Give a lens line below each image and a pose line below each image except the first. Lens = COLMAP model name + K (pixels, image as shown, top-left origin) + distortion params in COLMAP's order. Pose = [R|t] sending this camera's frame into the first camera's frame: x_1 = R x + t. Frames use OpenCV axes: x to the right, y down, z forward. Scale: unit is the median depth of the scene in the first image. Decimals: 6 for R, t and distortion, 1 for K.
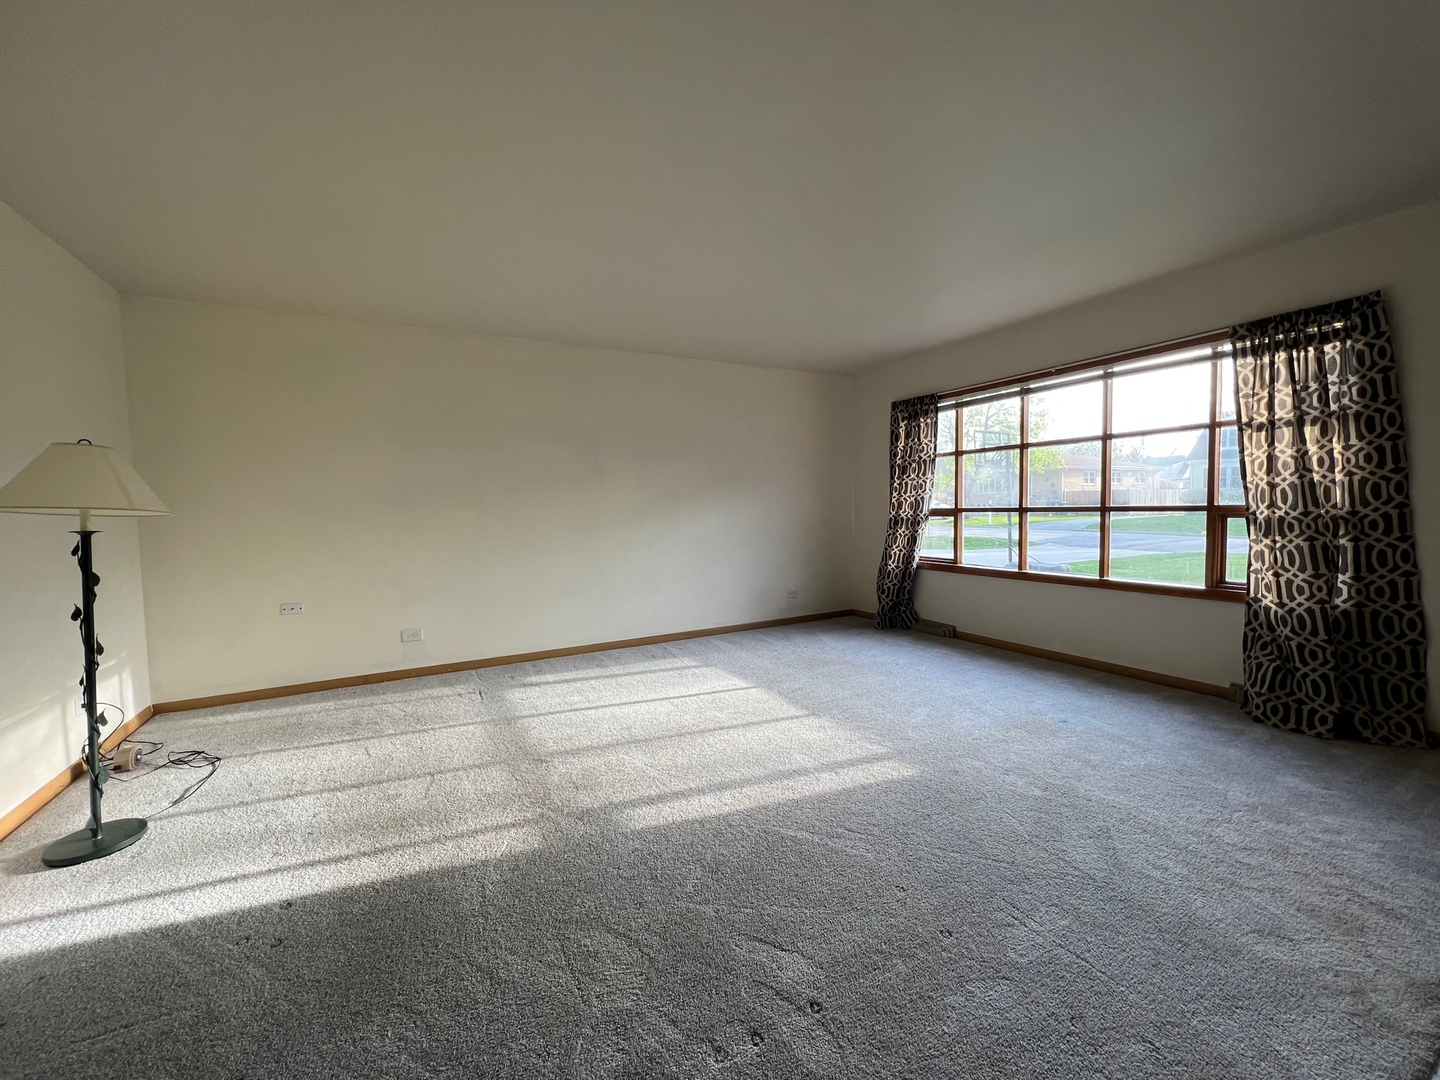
lens RADIAL K [[574.6, 0, 717.5], [0, 574.6, 540.9], [0, 0, 1]] dist [0.001429, 0.000645]
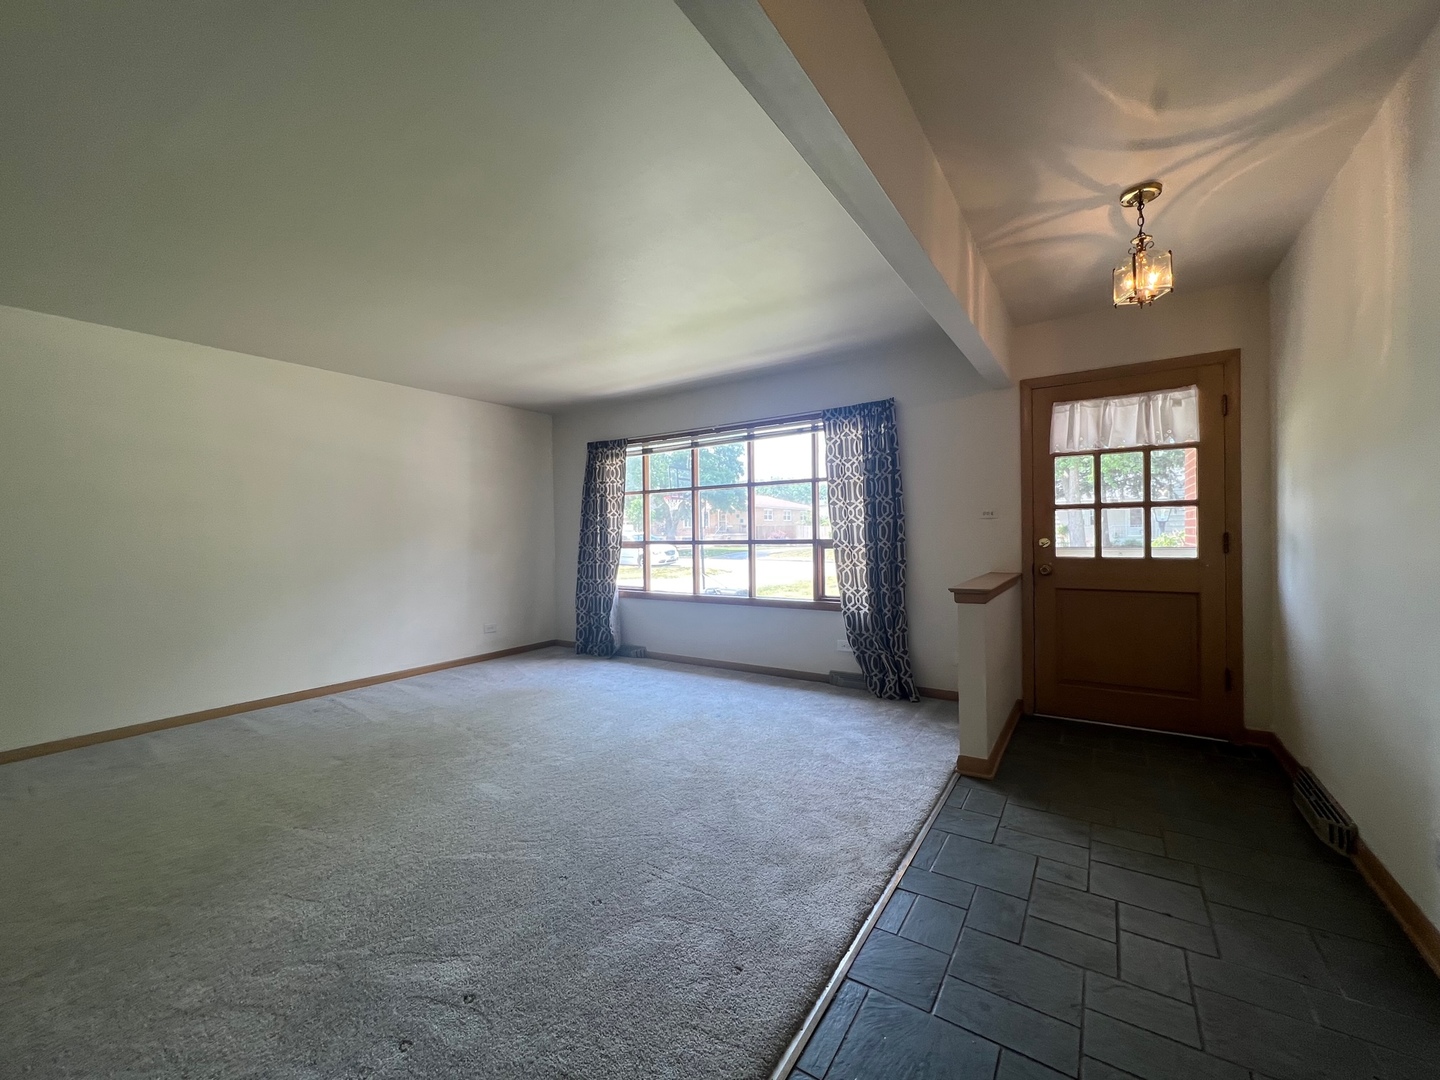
lens RADIAL K [[576.8, 0, 717.1], [0, 576.8, 544.3], [0, 0, 1]] dist [-0.001926, 0.001707]
pose [[0.889021, -0.004784, 0.457841, 0.039632], [0.028205, 0.998618, -0.044335, 0.004051], [-0.456997, 0.052328, 0.887928, -0.101388]]
